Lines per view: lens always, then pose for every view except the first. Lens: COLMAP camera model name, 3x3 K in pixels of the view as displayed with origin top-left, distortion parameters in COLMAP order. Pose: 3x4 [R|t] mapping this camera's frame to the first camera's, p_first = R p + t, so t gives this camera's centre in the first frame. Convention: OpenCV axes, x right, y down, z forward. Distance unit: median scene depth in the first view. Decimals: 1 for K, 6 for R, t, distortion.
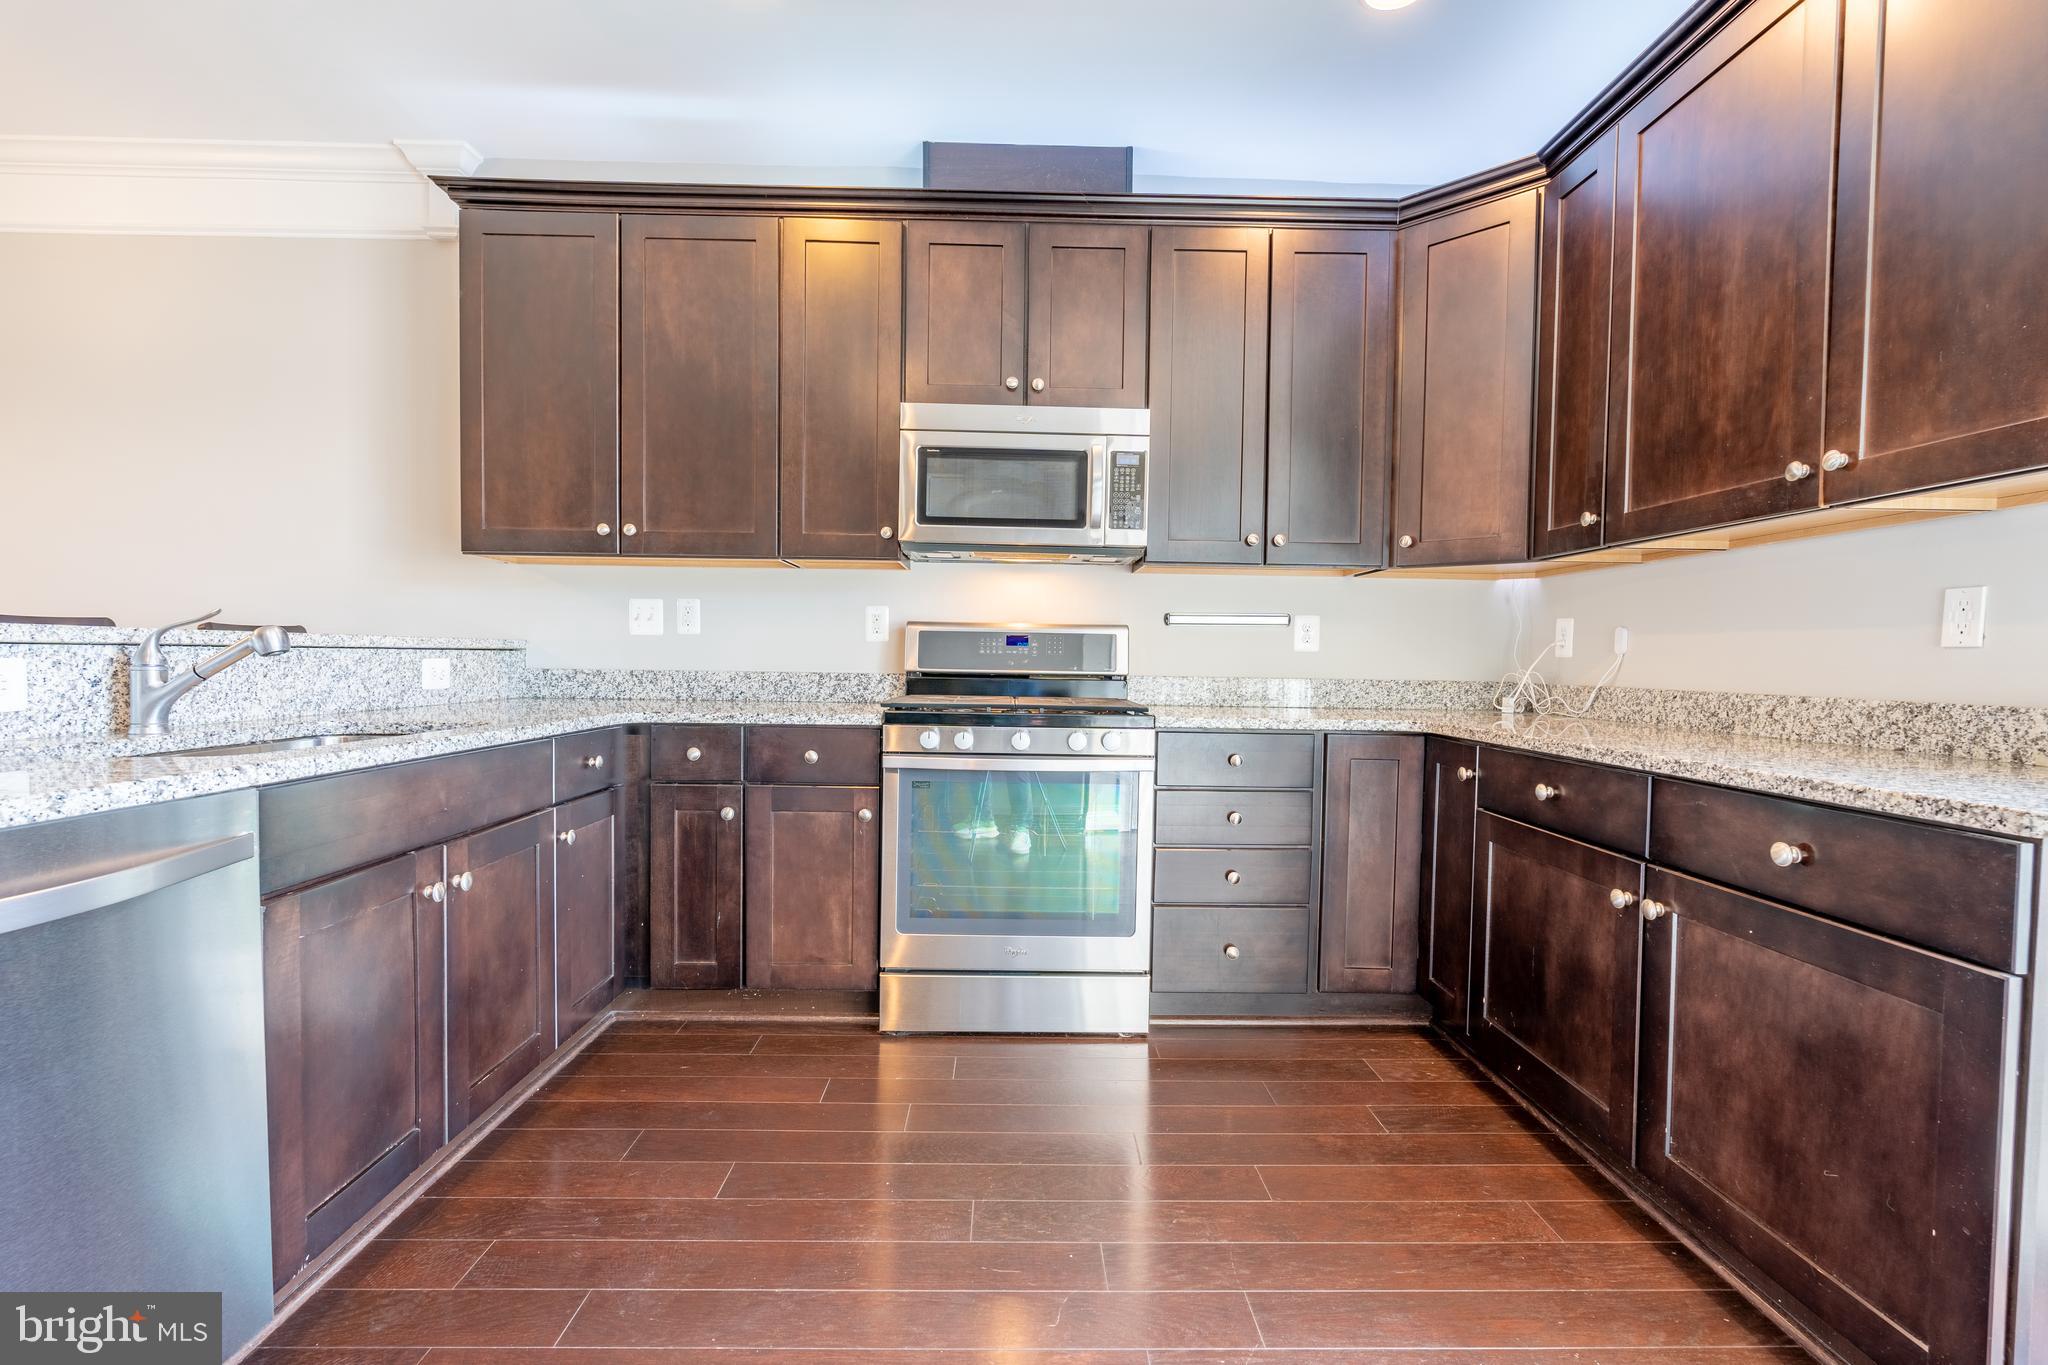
lens RADIAL K [[906.8, 0, 1020.9], [0, 906.8, 686.2], [0, 0, 1]] dist [0.003502, -0.001454]
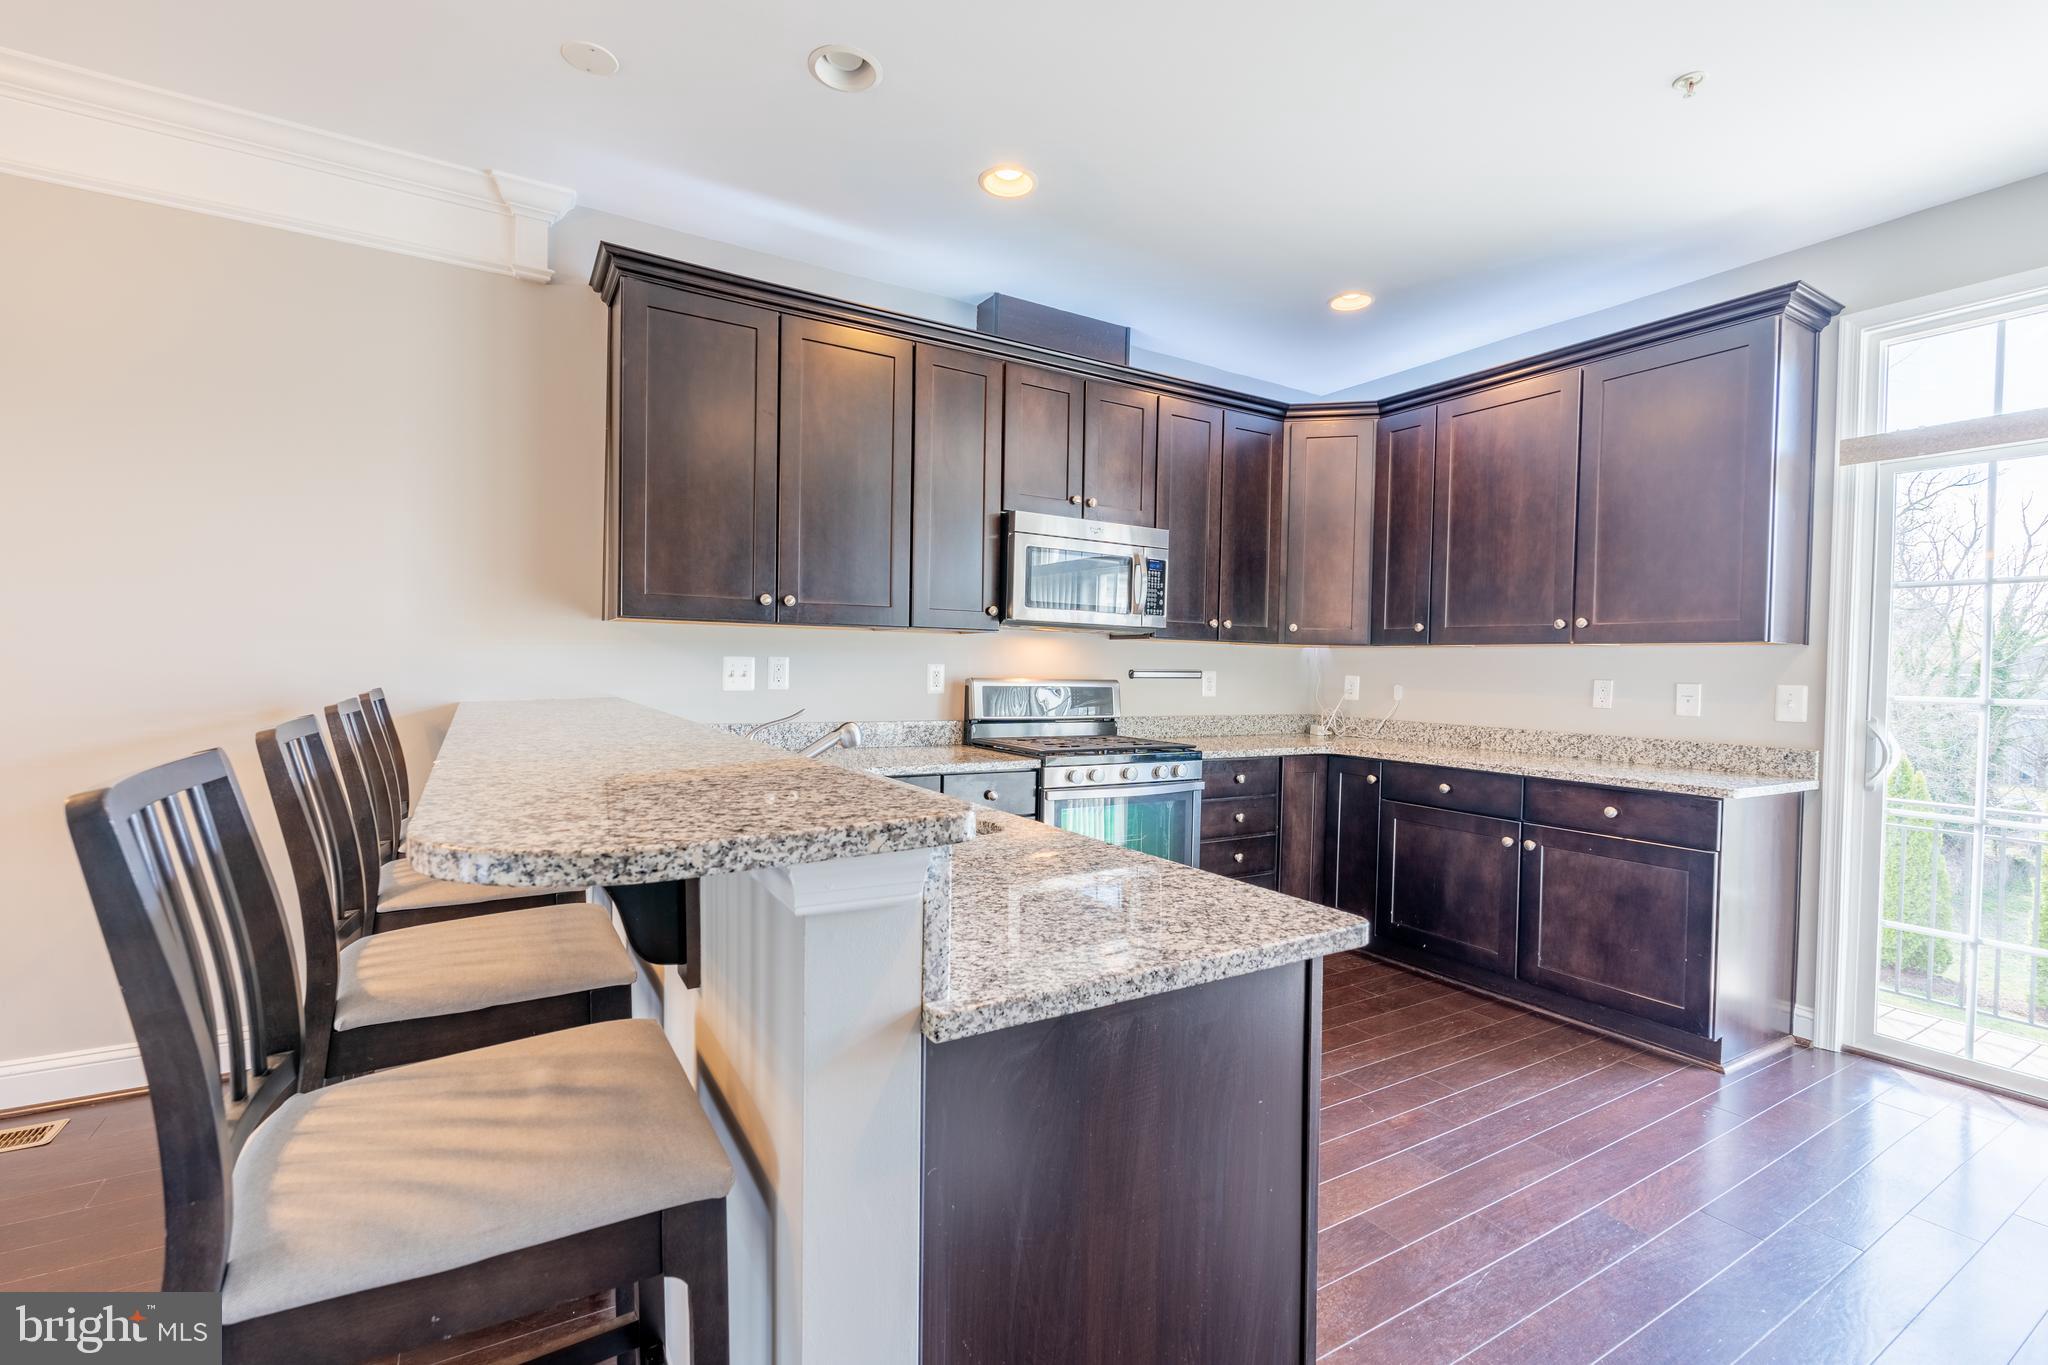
lens RADIAL K [[906.8, 0, 1025.0], [0, 906.8, 688.8], [0, 0, 1]] dist [0.003502, -0.001454]
pose [[0.862602, -0.011196, 0.505759, -0.835645], [0.009146, 0.999937, 0.006535, -0.079573], [-0.505801, -0.001011, 0.862650, -0.103857]]
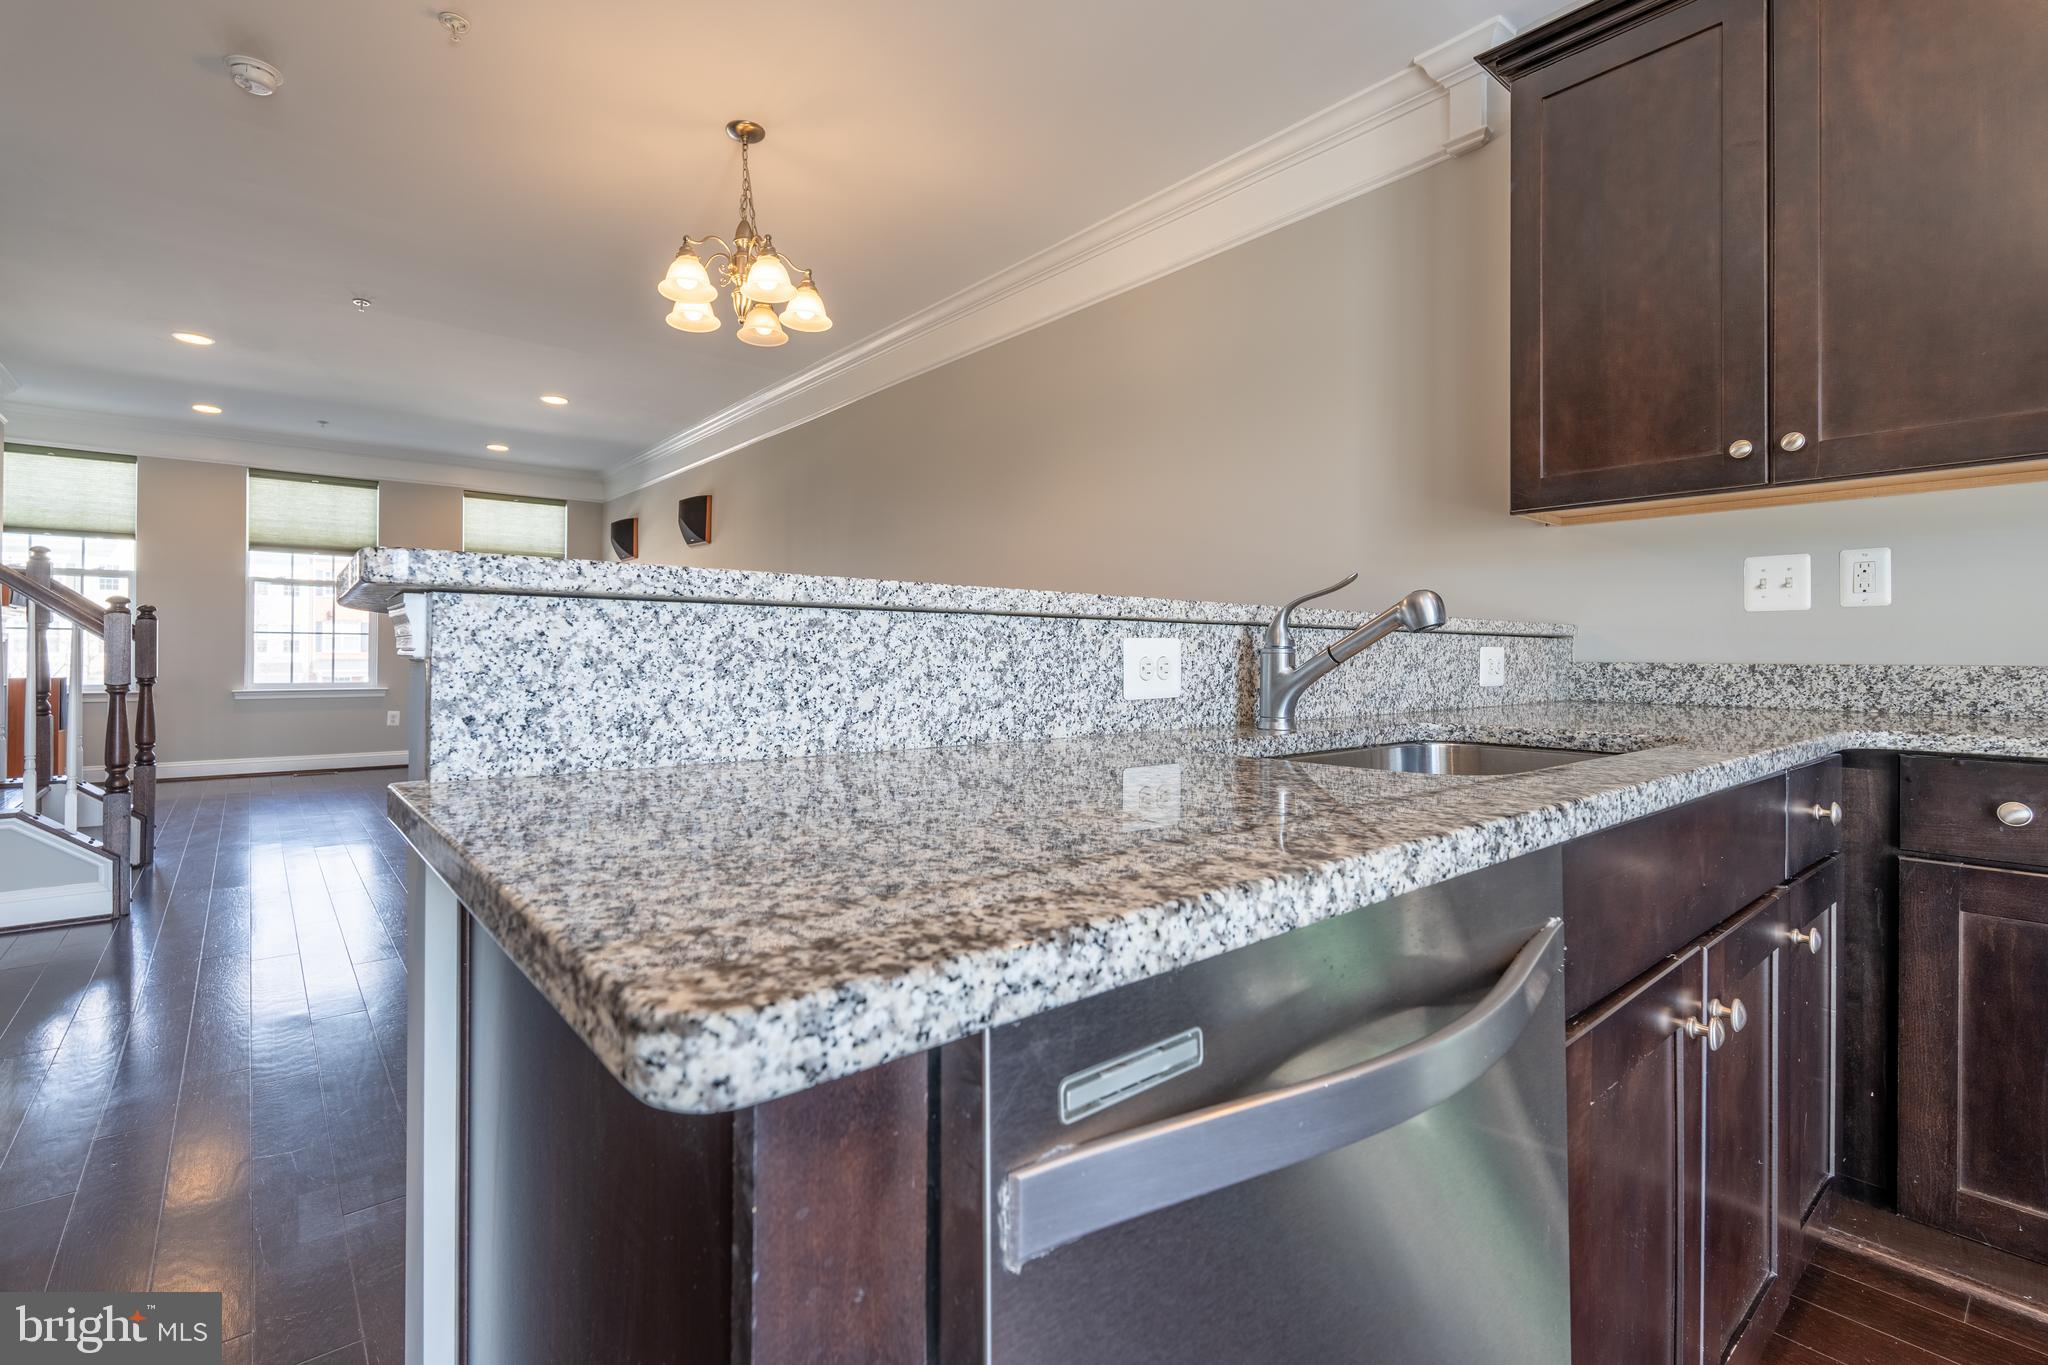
lens RADIAL K [[906.8, 0, 986.2], [0, 906.8, 653.4], [0, 0, 1]] dist [0.003502, -0.001454]
pose [[0.620103, -0.010556, -0.784450, -0.319566], [-0.022218, 0.999272, -0.031010, 0.009653], [0.784206, 0.036658, 0.619417, 0.185001]]
